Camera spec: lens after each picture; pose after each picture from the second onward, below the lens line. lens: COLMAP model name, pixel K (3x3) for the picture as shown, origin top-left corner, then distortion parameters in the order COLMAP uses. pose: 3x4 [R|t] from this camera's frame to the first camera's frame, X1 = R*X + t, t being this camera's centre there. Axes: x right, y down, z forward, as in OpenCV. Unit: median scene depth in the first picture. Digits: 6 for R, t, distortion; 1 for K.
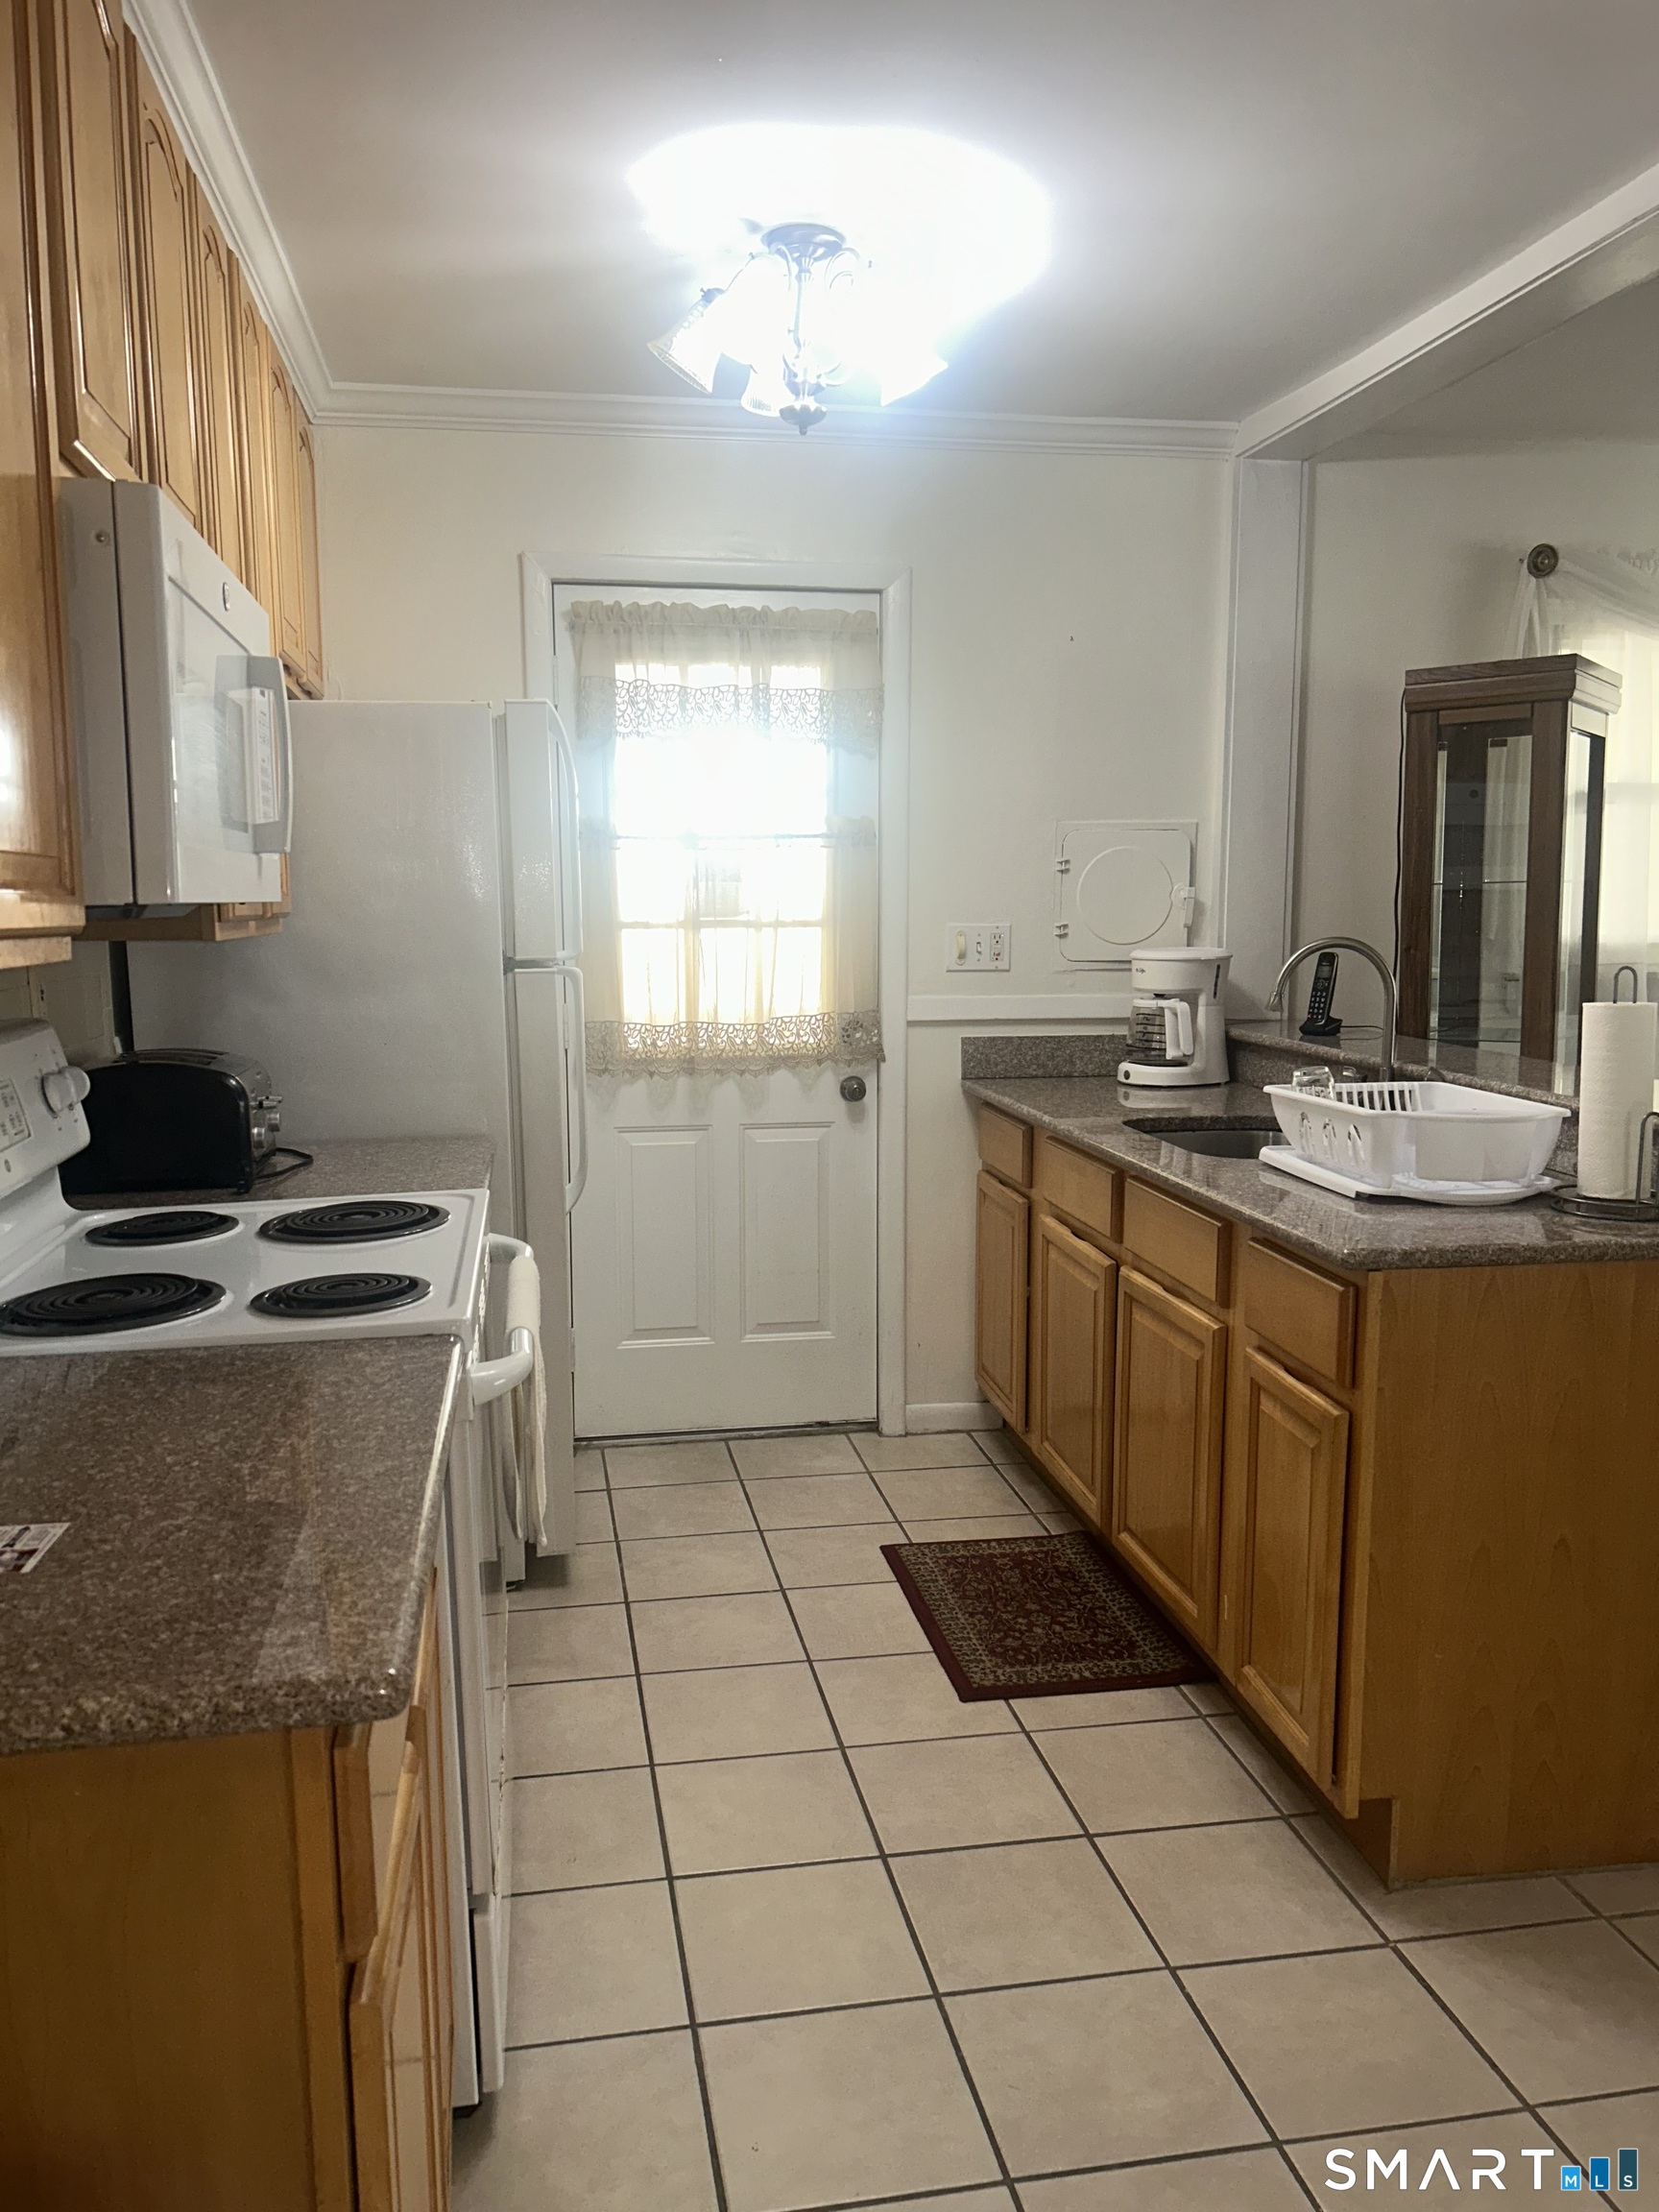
lens RADIAL K [[1668.0, 0, 842.2], [0, 1668.0, 1128.8], [0, 0, 1]] dist [0.043408, -0.047057]
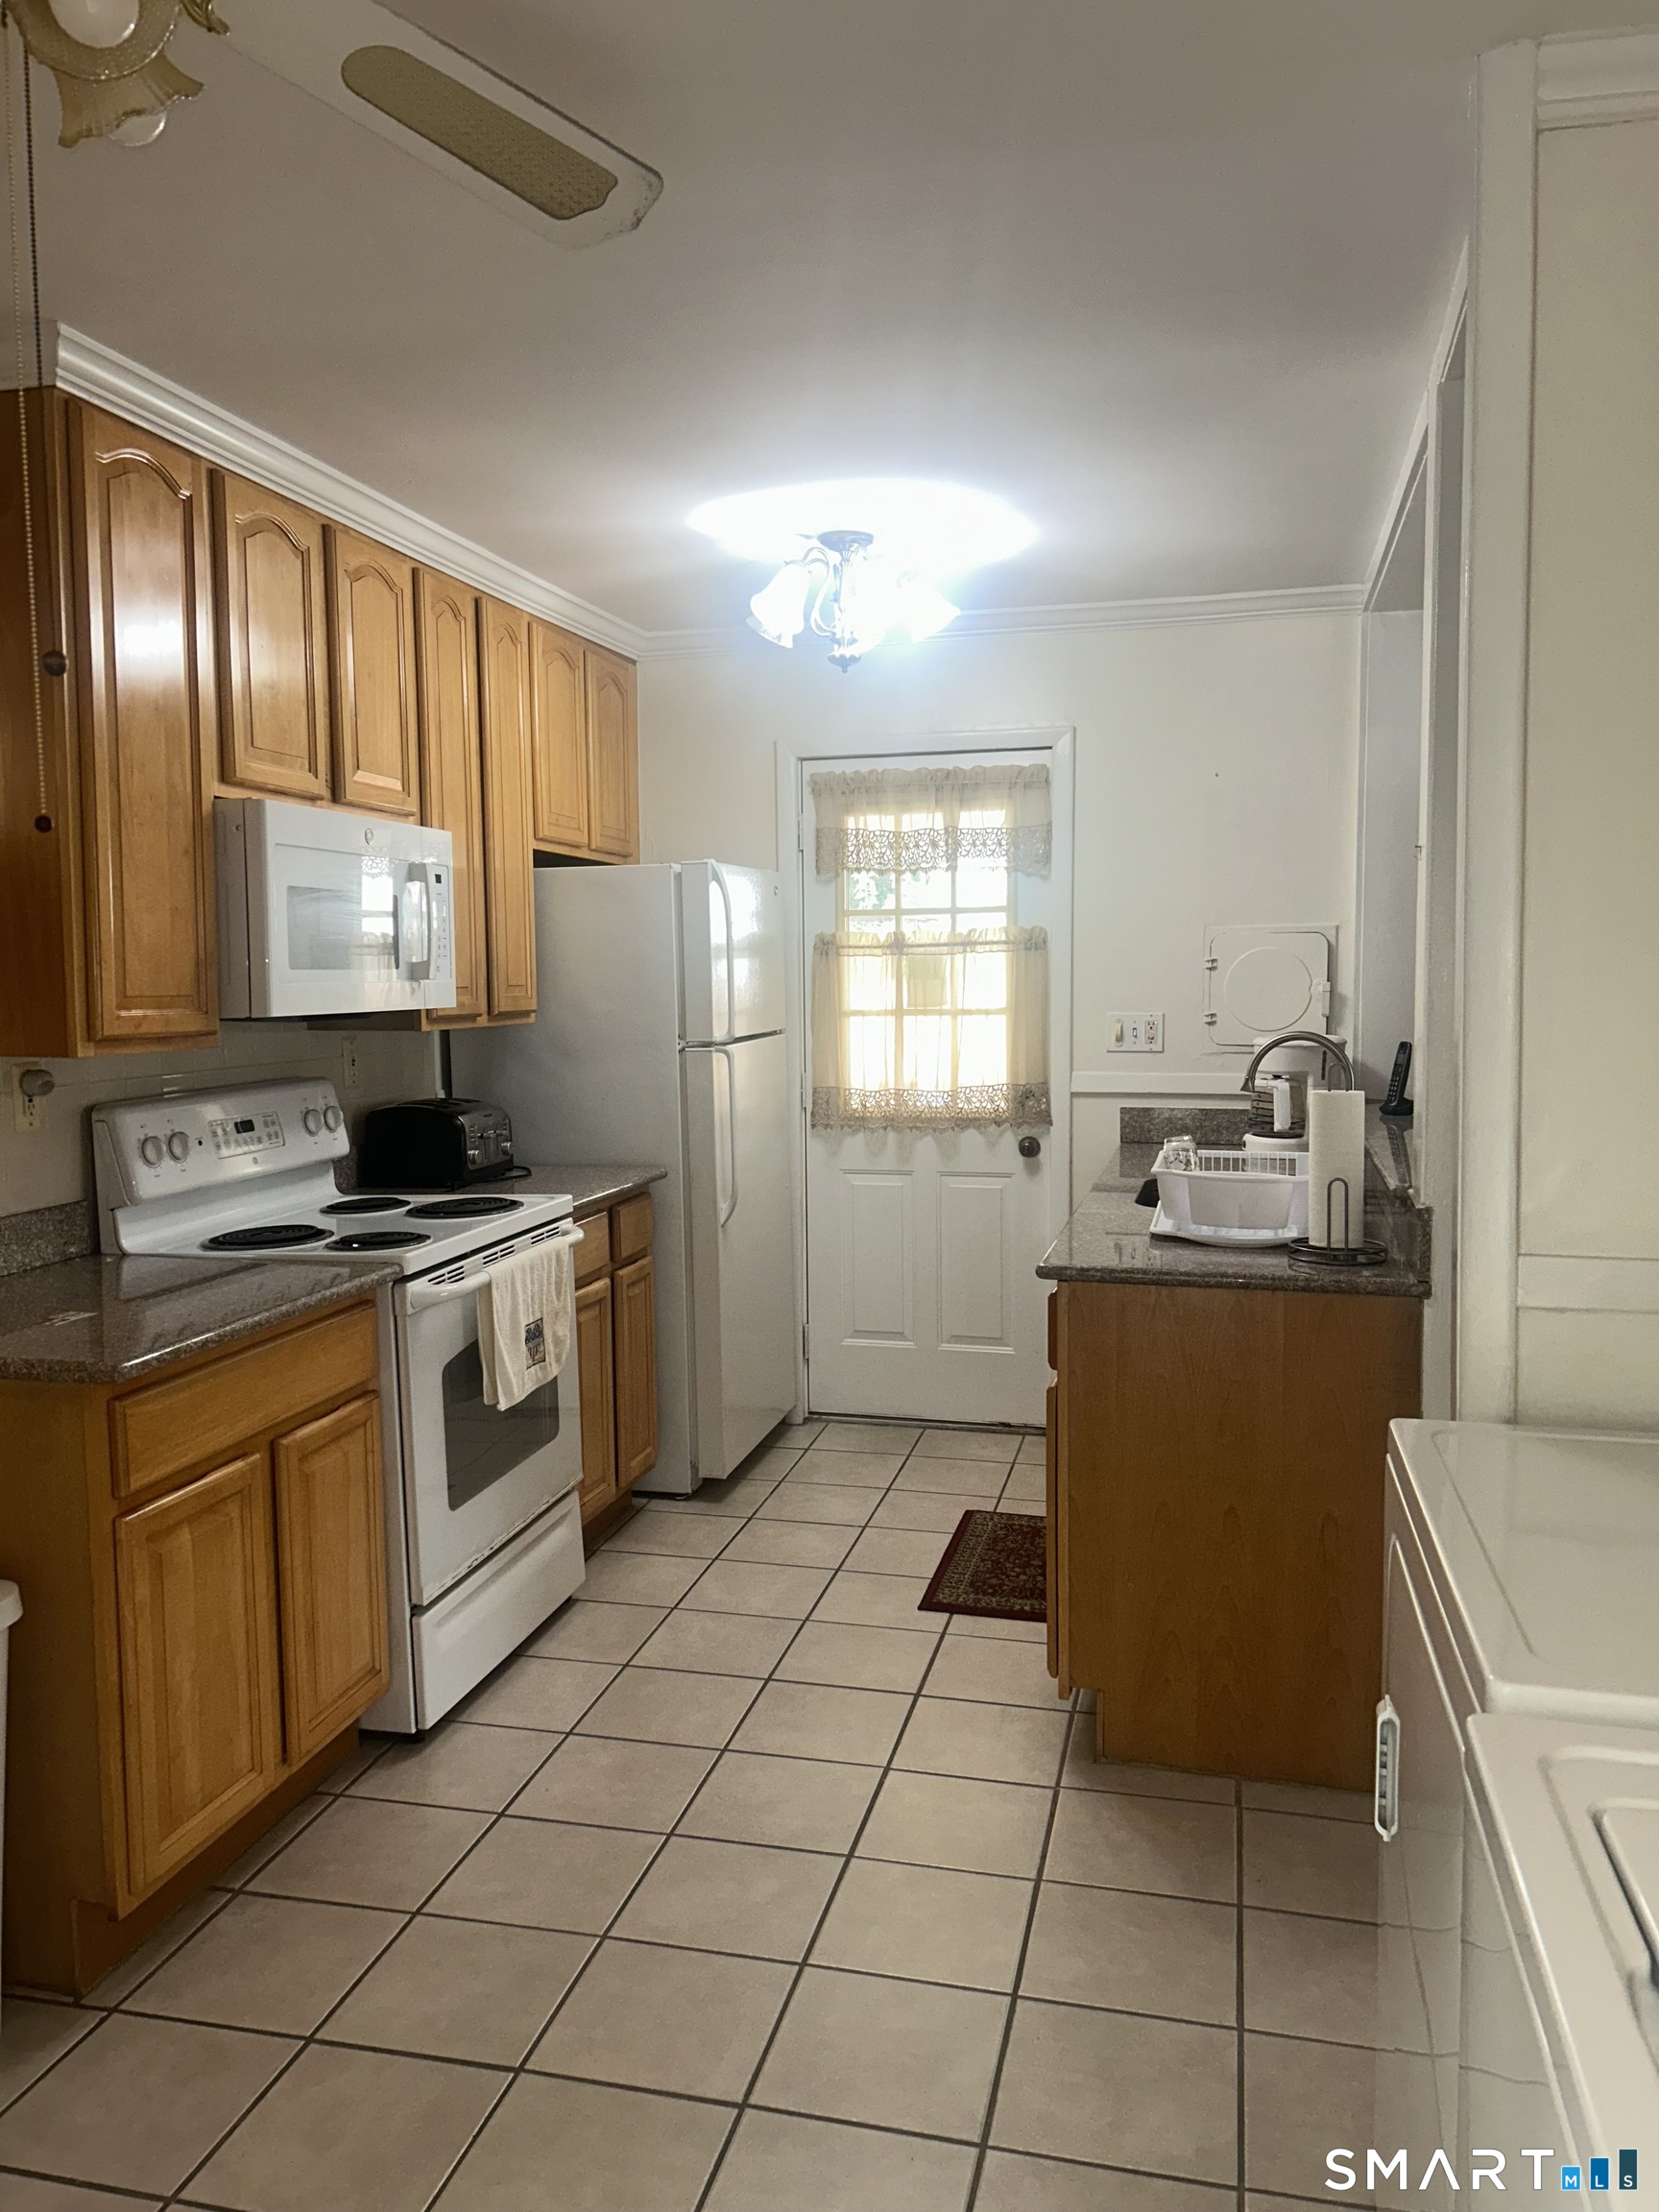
lens RADIAL K [[1668.0, 0, 817.3], [0, 1668.0, 1090.3], [0, 0, 1]] dist [0.043408, -0.047057]
pose [[0.910930, 0.024121, -0.411856, 0.376127], [-0.049742, 0.997428, -0.051600, 0.005504], [0.409552, 0.067491, 0.909787, -0.179988]]
